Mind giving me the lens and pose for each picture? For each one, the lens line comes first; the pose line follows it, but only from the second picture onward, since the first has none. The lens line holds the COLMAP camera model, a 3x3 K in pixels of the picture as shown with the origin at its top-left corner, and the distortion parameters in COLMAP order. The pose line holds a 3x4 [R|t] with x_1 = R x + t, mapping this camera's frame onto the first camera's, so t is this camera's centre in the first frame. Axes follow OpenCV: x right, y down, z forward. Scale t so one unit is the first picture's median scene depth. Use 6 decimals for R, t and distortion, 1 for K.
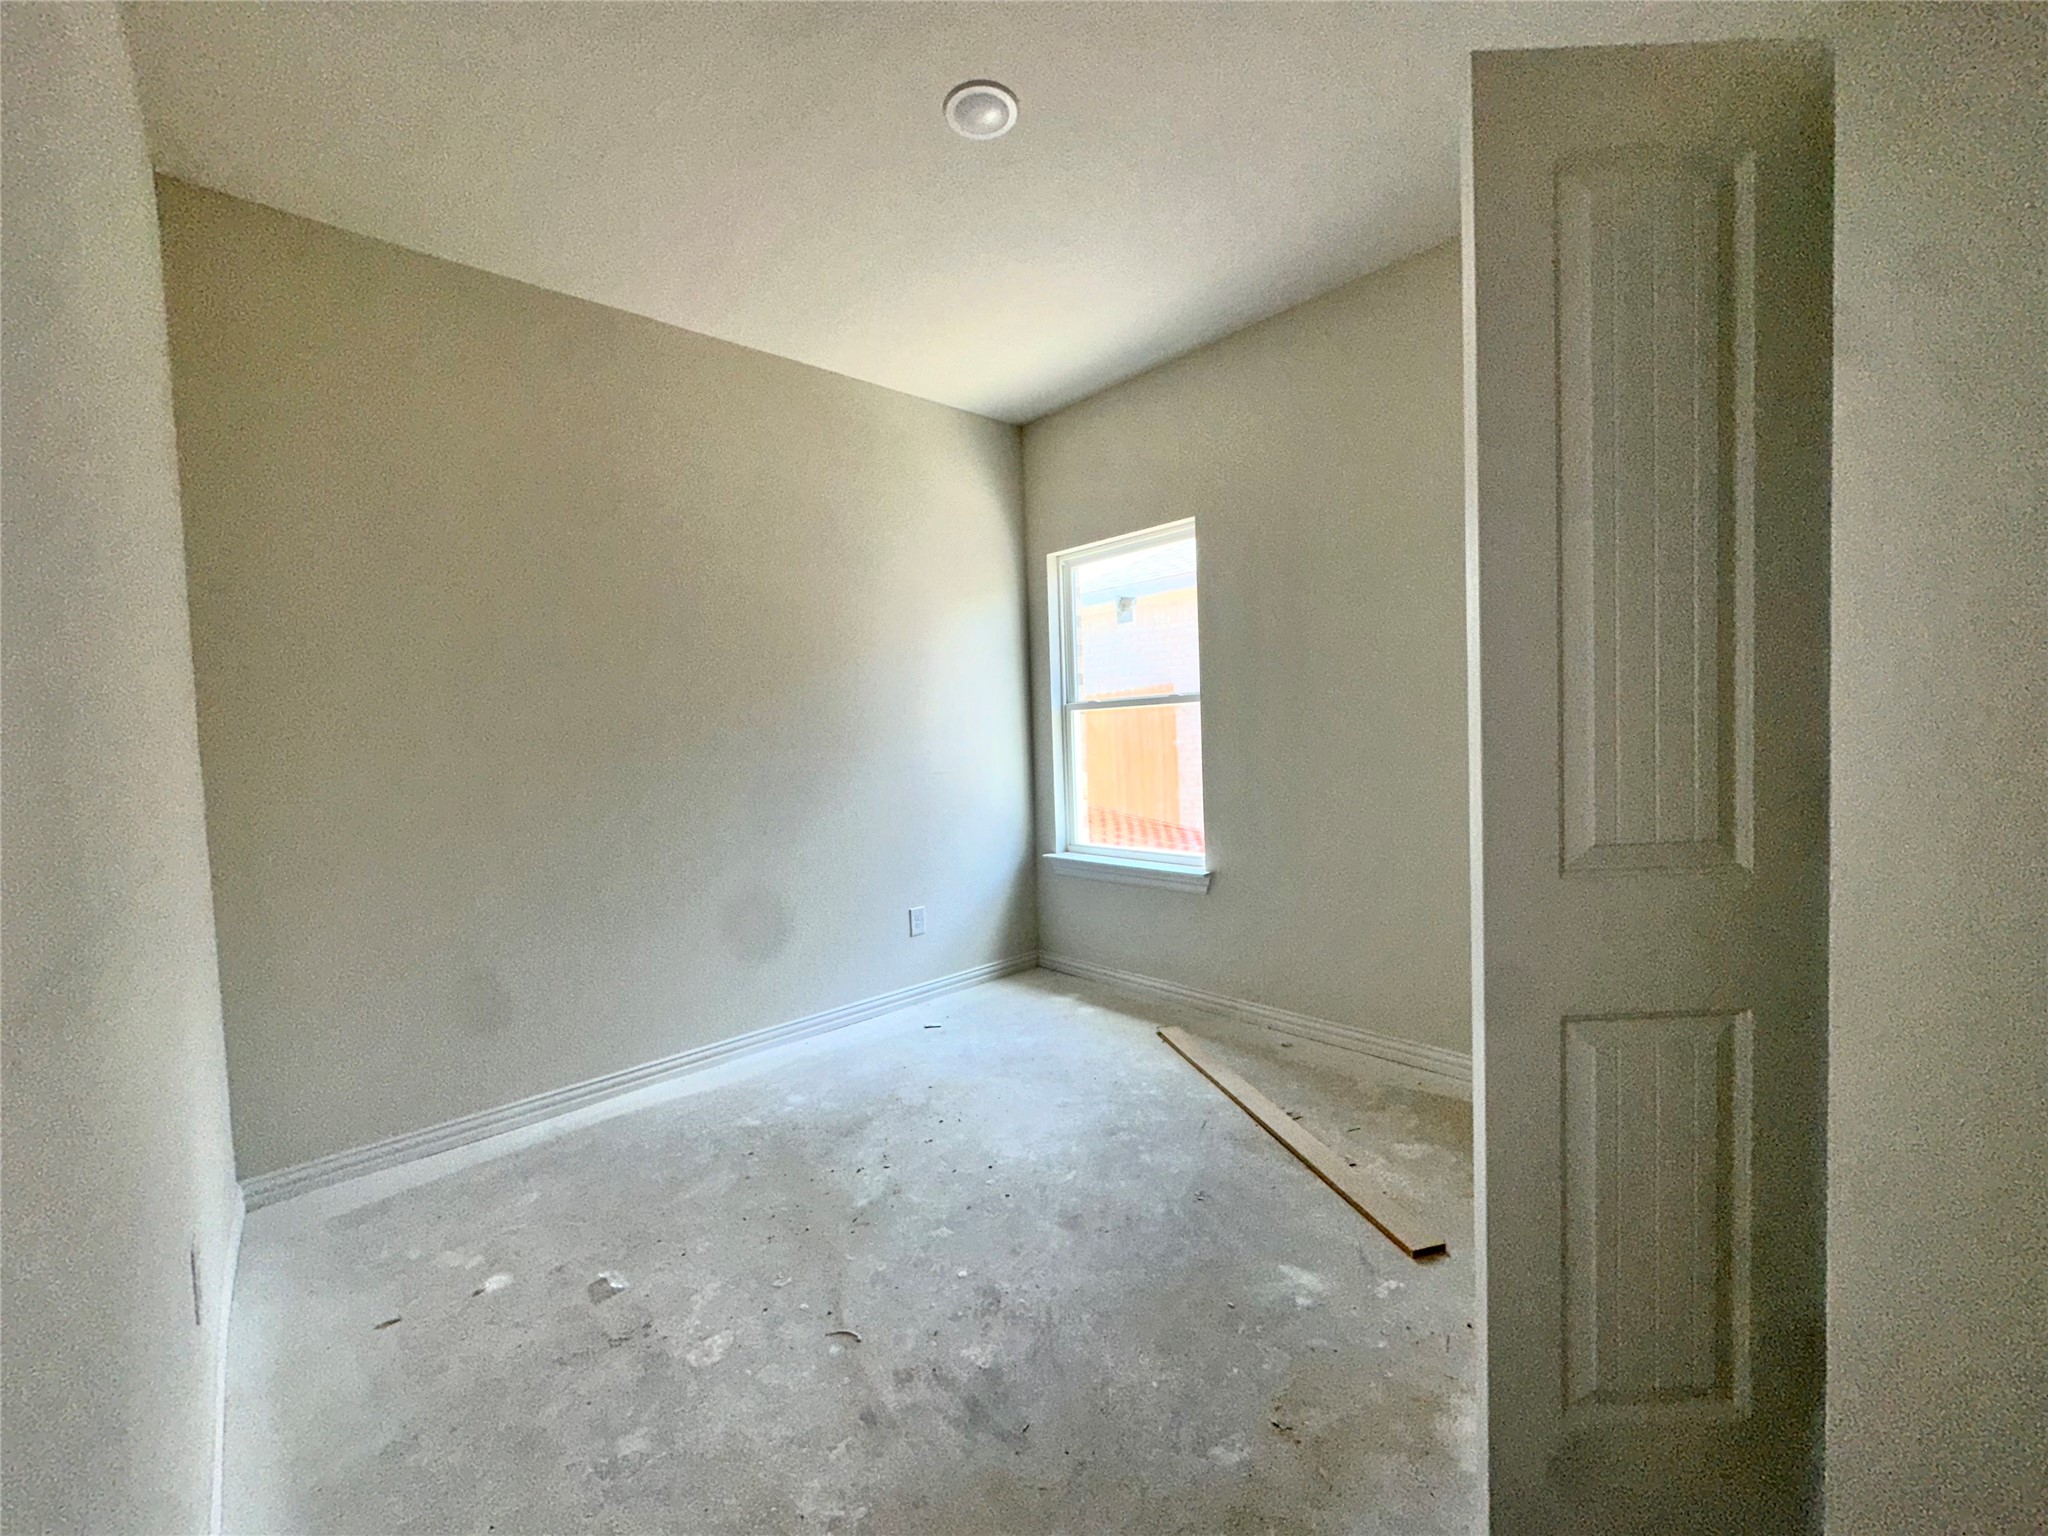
lens RADIAL K [[819.6, 0, 1021.9], [0, 819.6, 770.9], [0, 0, 1]] dist [-0.003272, 0.001119]
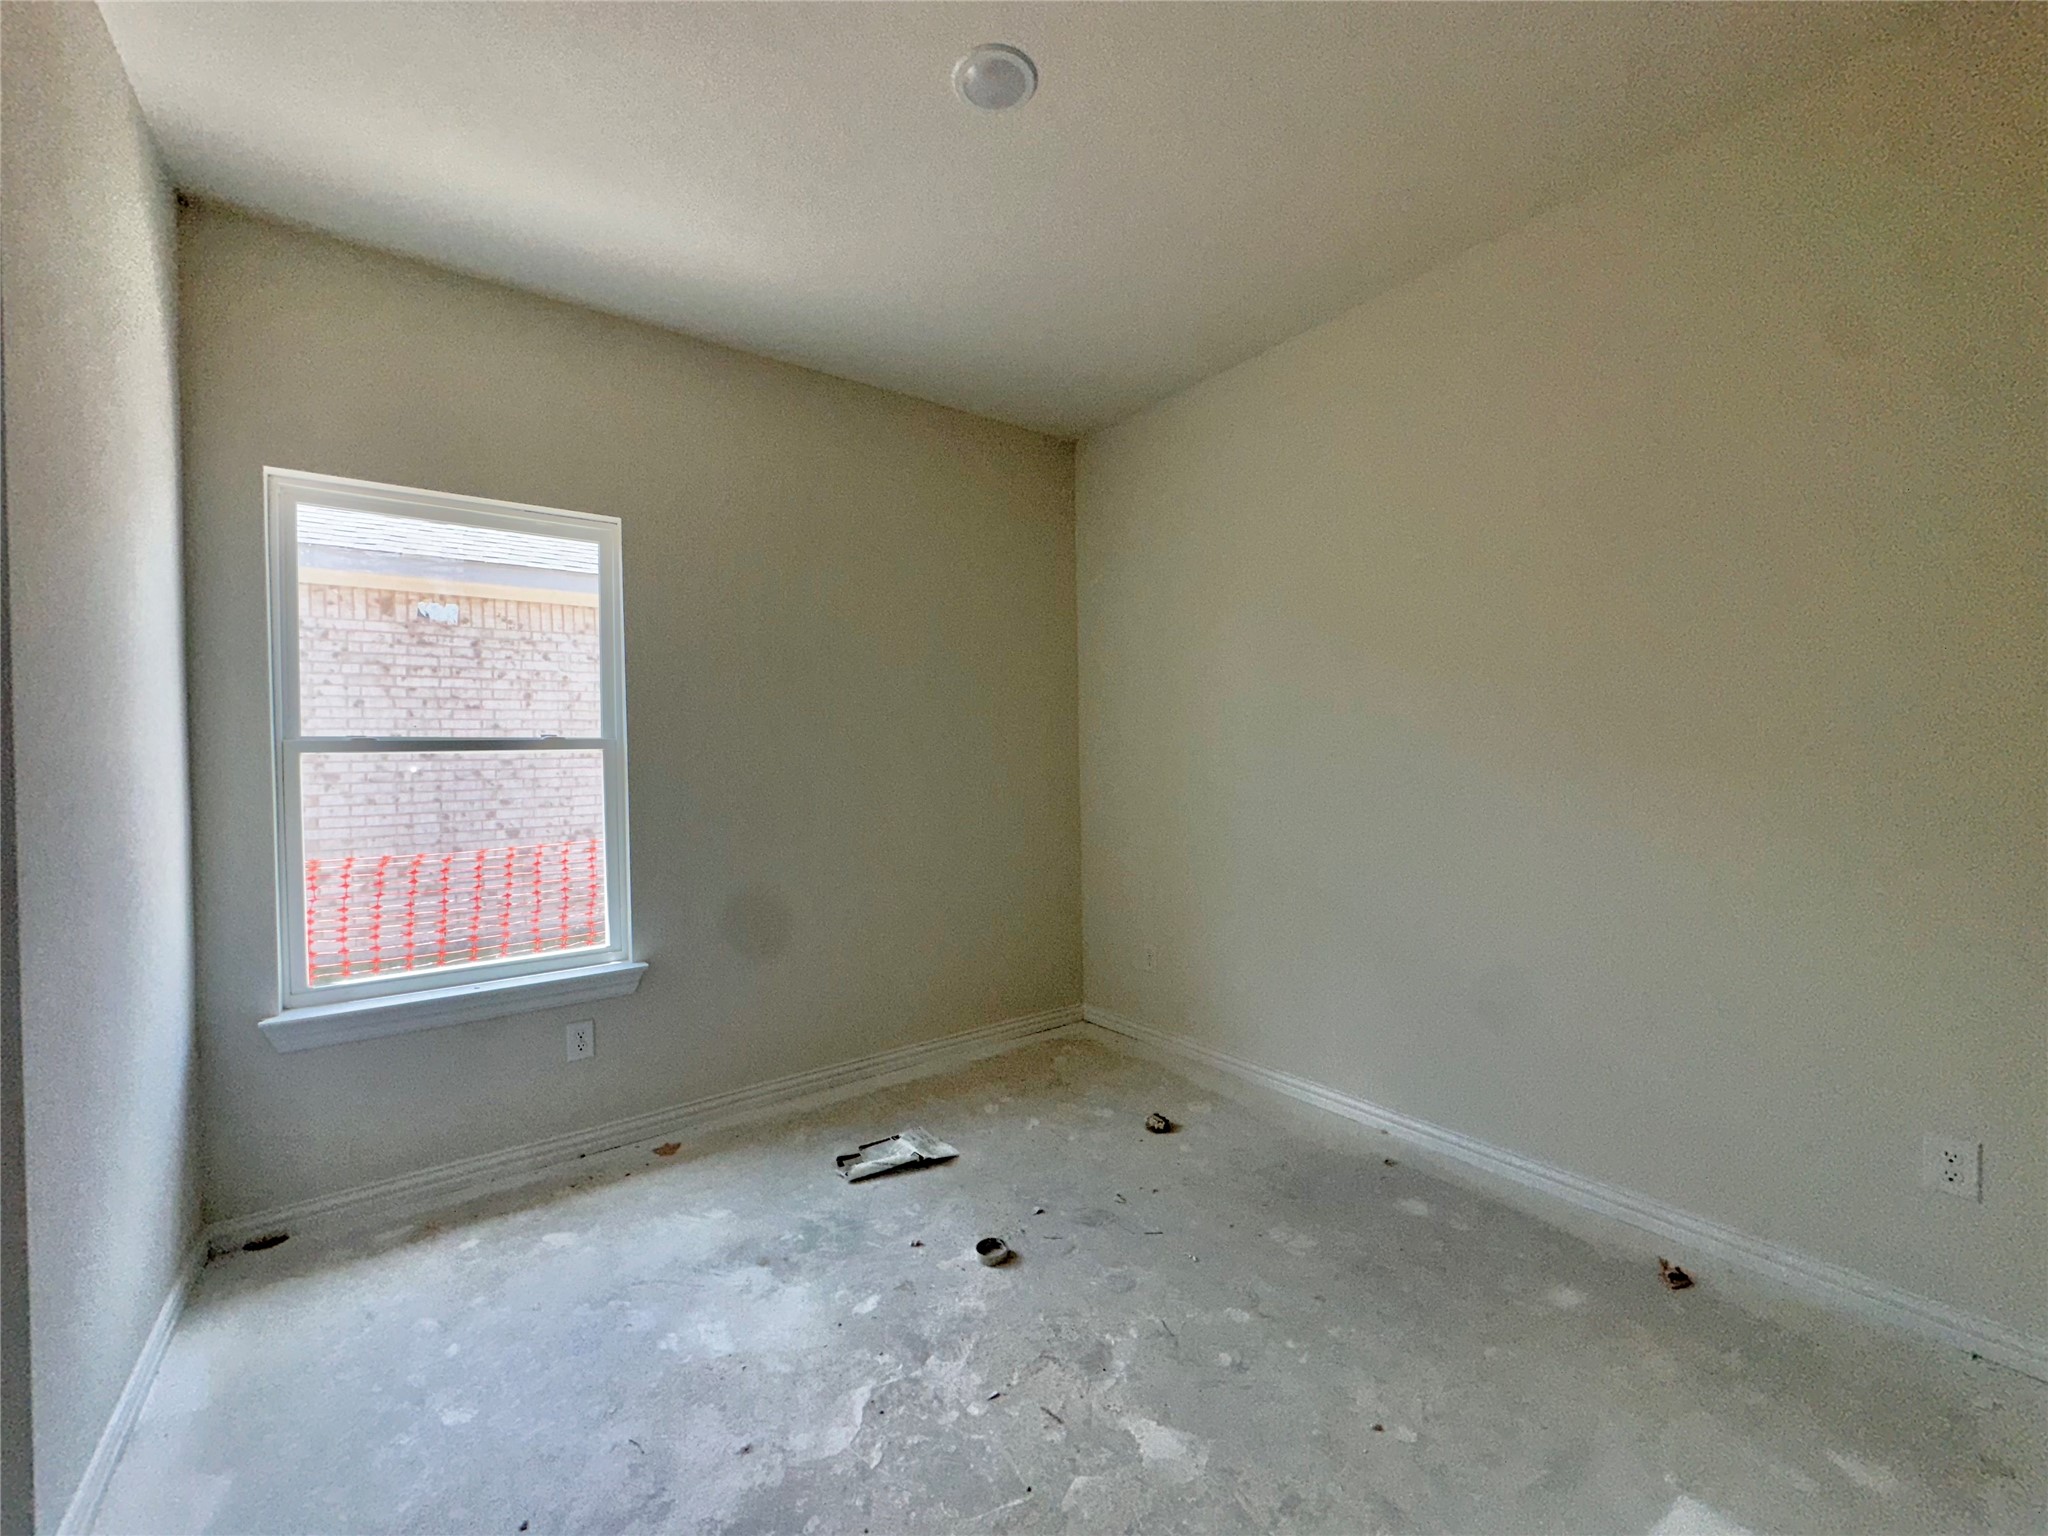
lens RADIAL K [[819.6, 0, 1029.1], [0, 819.6, 763.7], [0, 0, 1]] dist [-0.003272, 0.001119]
pose [[0.126935, 0.037124, 0.991216, -0.771329], [0.060548, 0.997146, -0.045100, -0.016825], [-0.990061, 0.065741, 0.124325, 0.764306]]
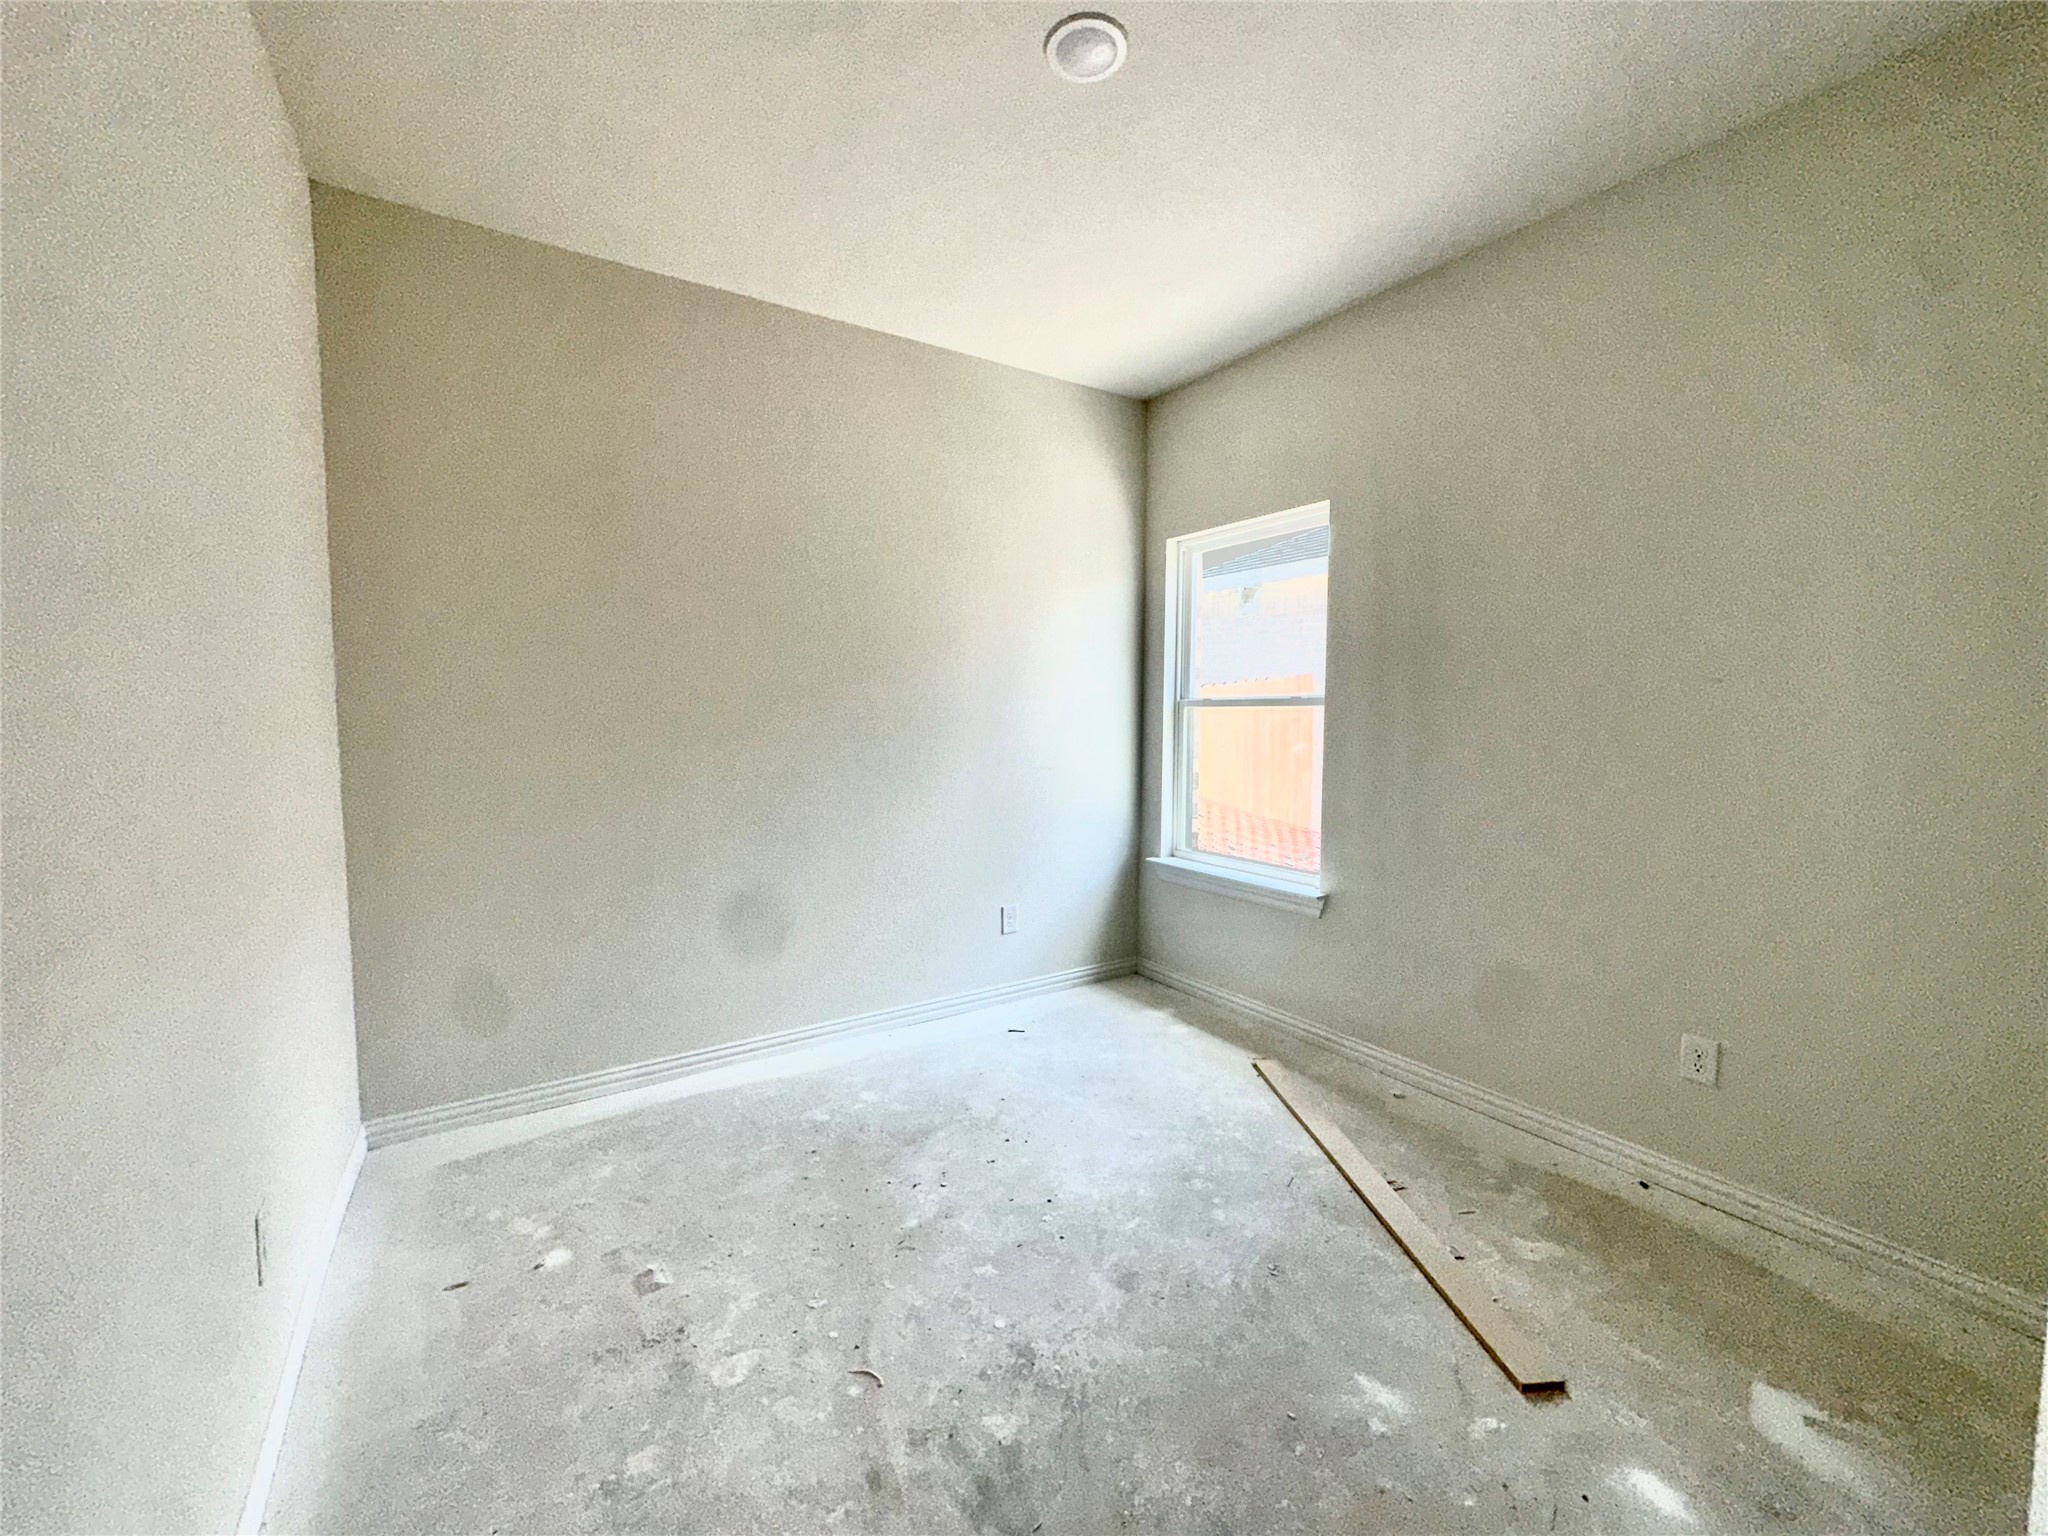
lens RADIAL K [[819.6, 0, 1022.6], [0, 819.6, 771.0], [0, 0, 1]] dist [-0.003272, 0.001119]
pose [[0.985676, 0.051637, -0.160548, 0.057474], [-0.047344, 0.998414, 0.030453, -0.037777], [0.161866, -0.022415, 0.986558, 0.077410]]
